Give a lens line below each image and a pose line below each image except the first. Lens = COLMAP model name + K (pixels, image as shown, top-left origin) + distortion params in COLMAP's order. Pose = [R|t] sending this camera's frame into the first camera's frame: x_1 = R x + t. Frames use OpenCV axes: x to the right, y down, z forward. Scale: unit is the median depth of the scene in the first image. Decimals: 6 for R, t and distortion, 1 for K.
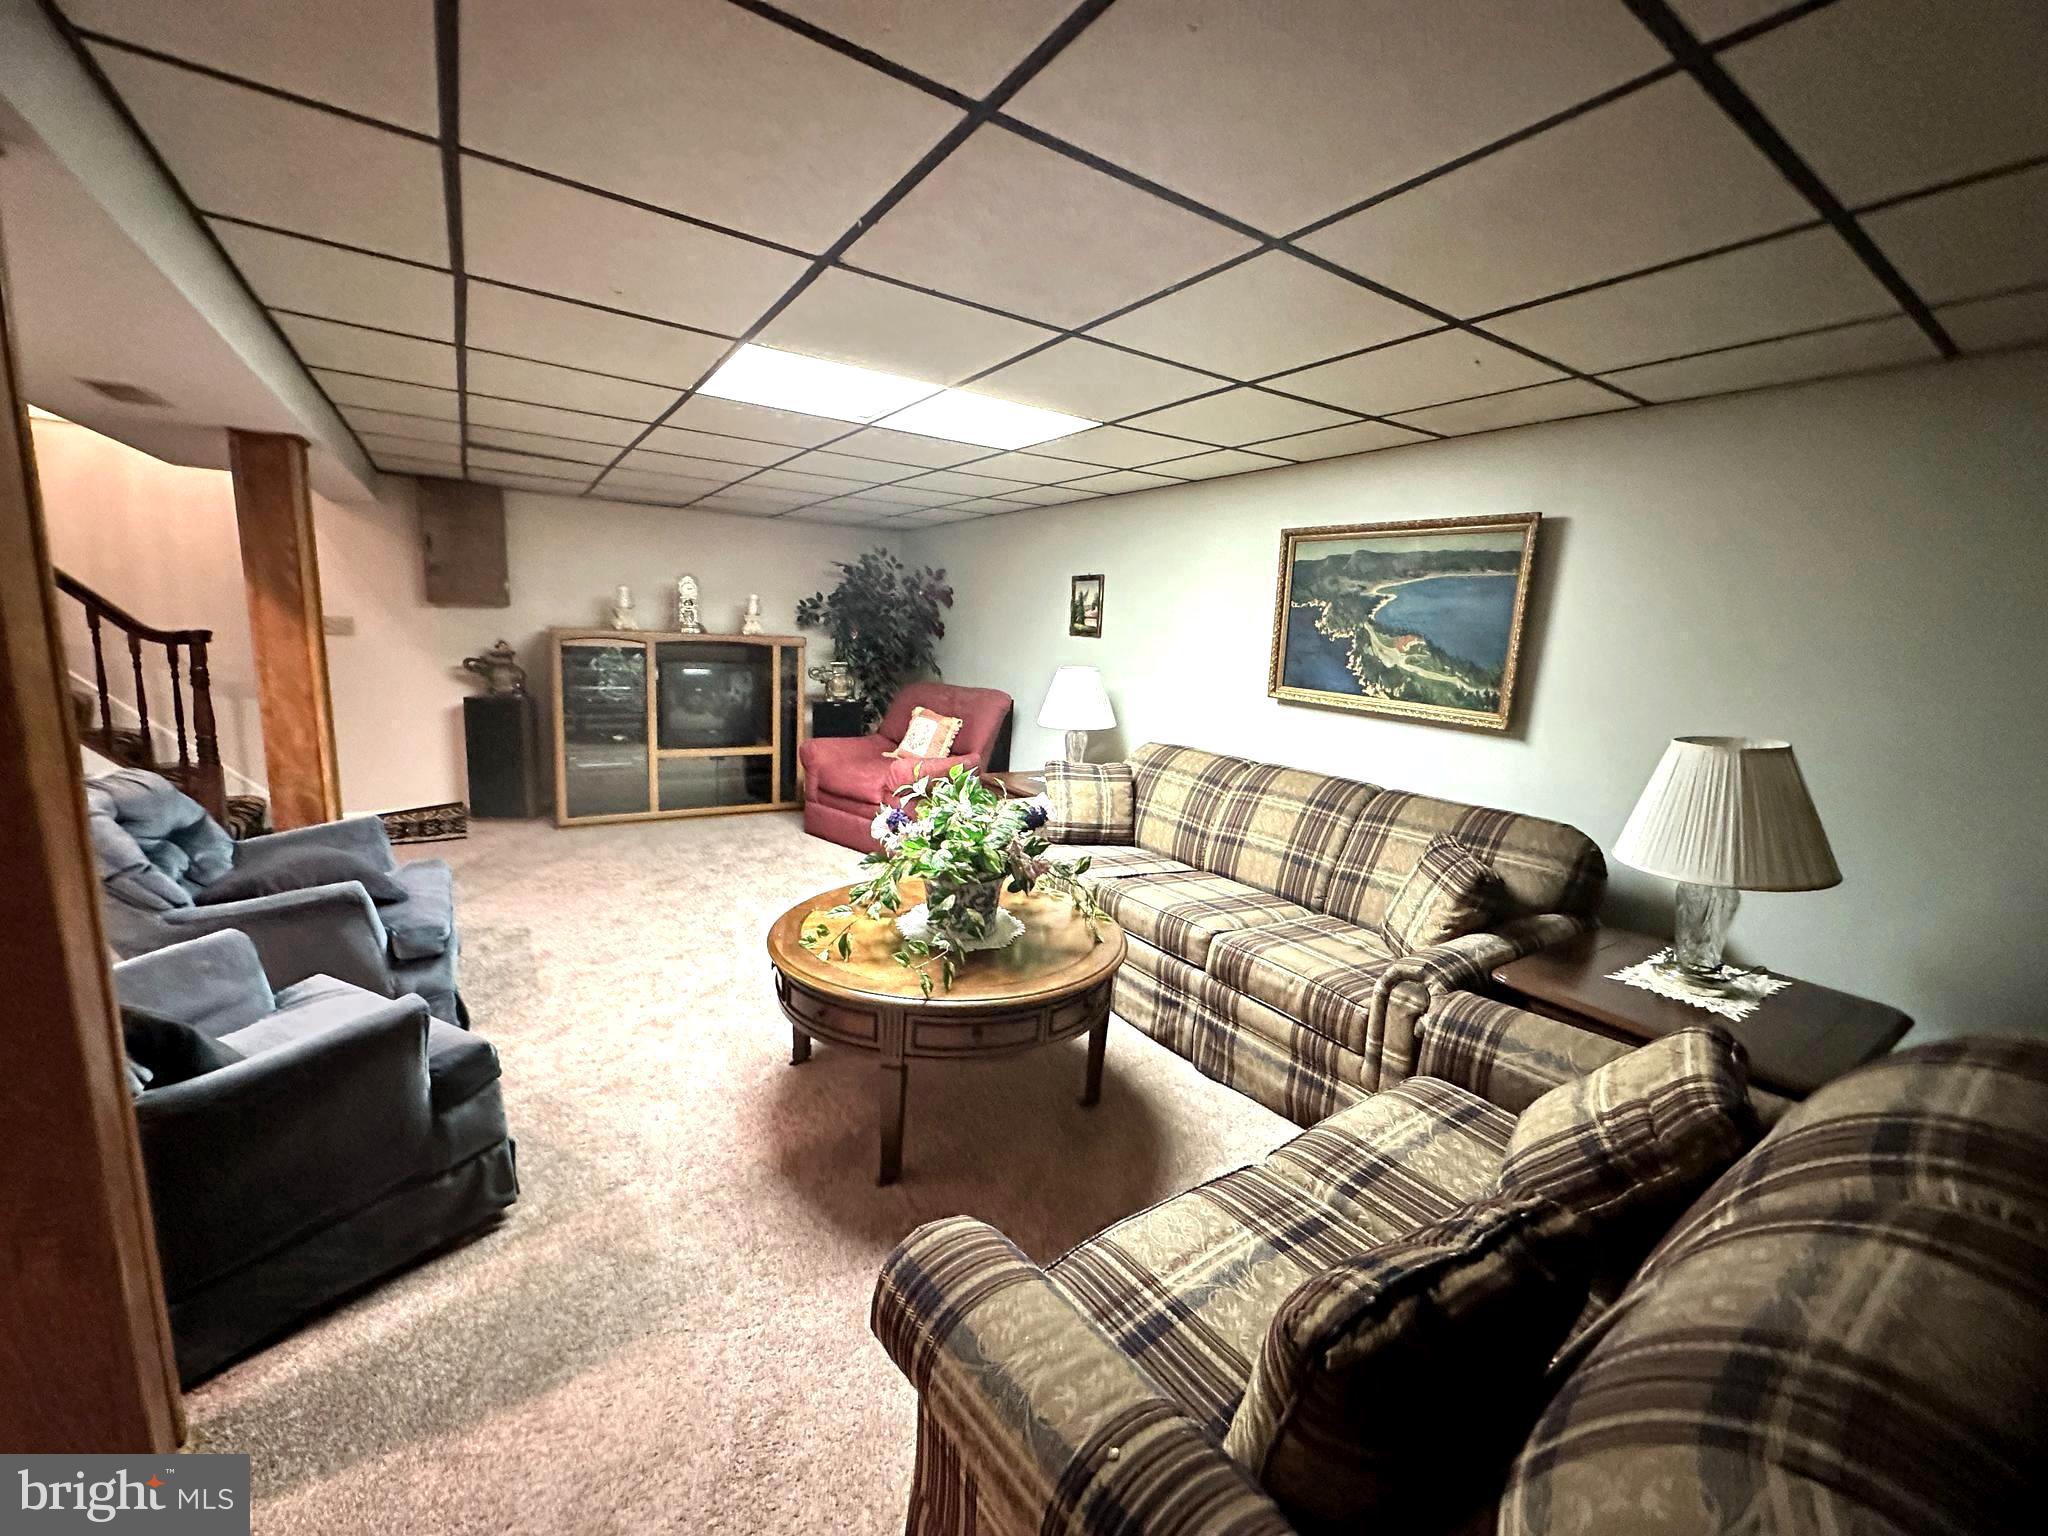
lens RADIAL K [[815.8, 0, 1019.7], [0, 815.8, 763.5], [0, 0, 1]] dist [-0.001830, 0.000337]
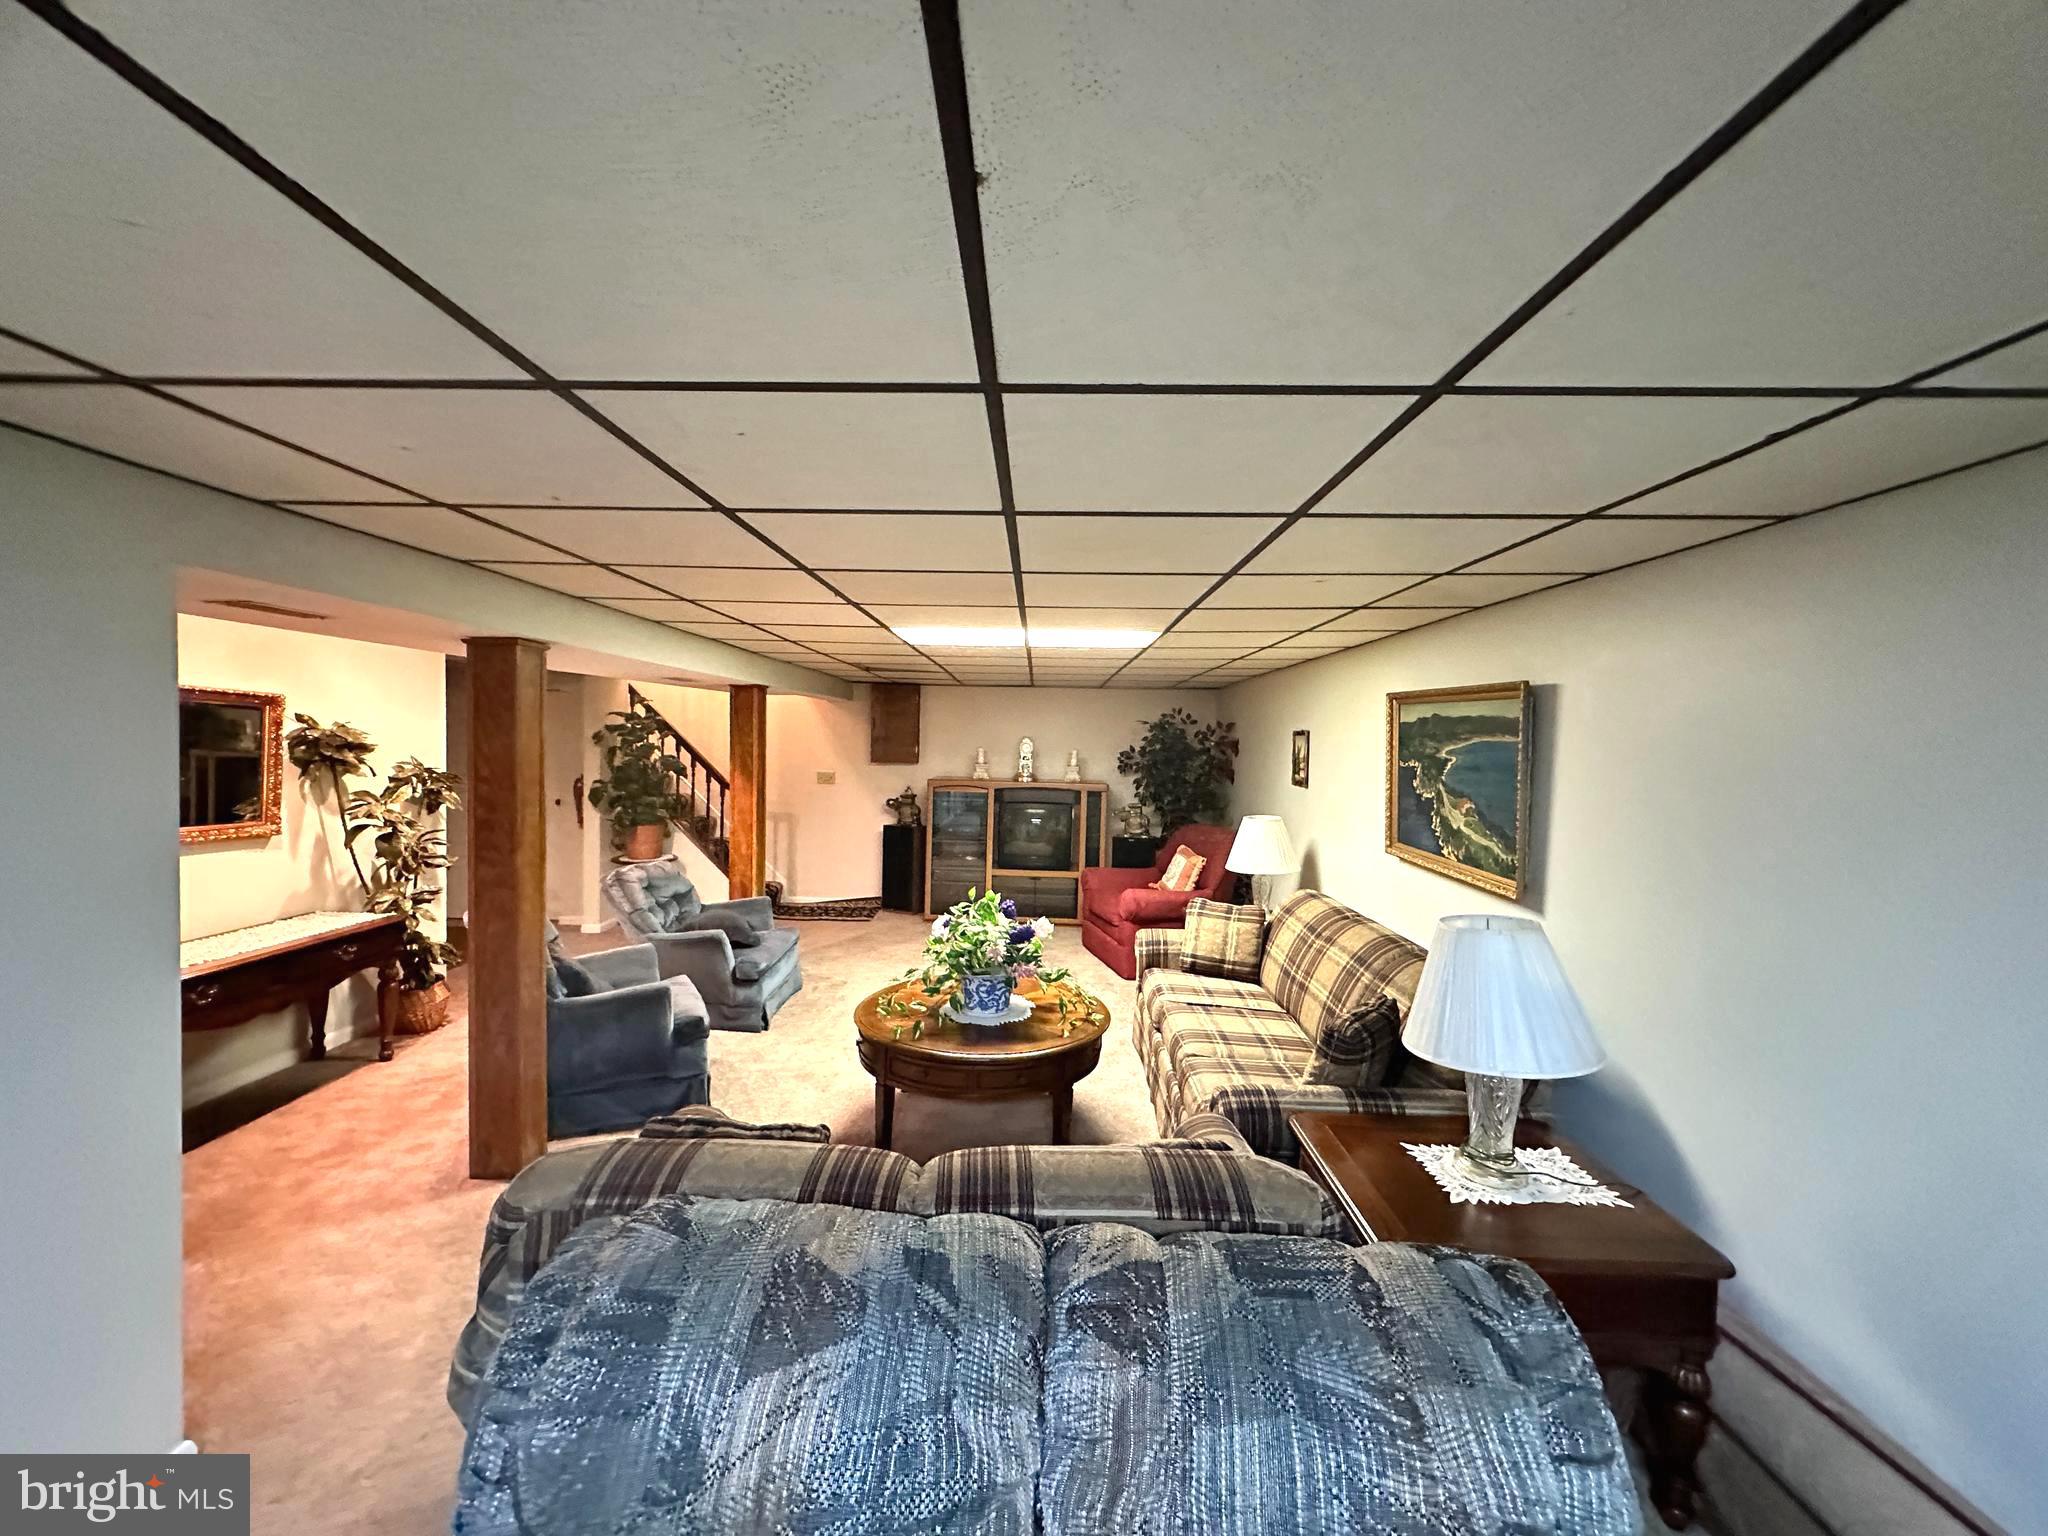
lens RADIAL K [[815.8, 0, 1024.1], [0, 815.8, 763.7], [0, 0, 1]] dist [-0.001830, 0.000337]
pose [[0.820829, -0.012371, -0.571040, 0.513490], [-0.076383, 0.988408, -0.131209, -0.022790], [0.566043, 0.151318, 0.810369, -0.097559]]
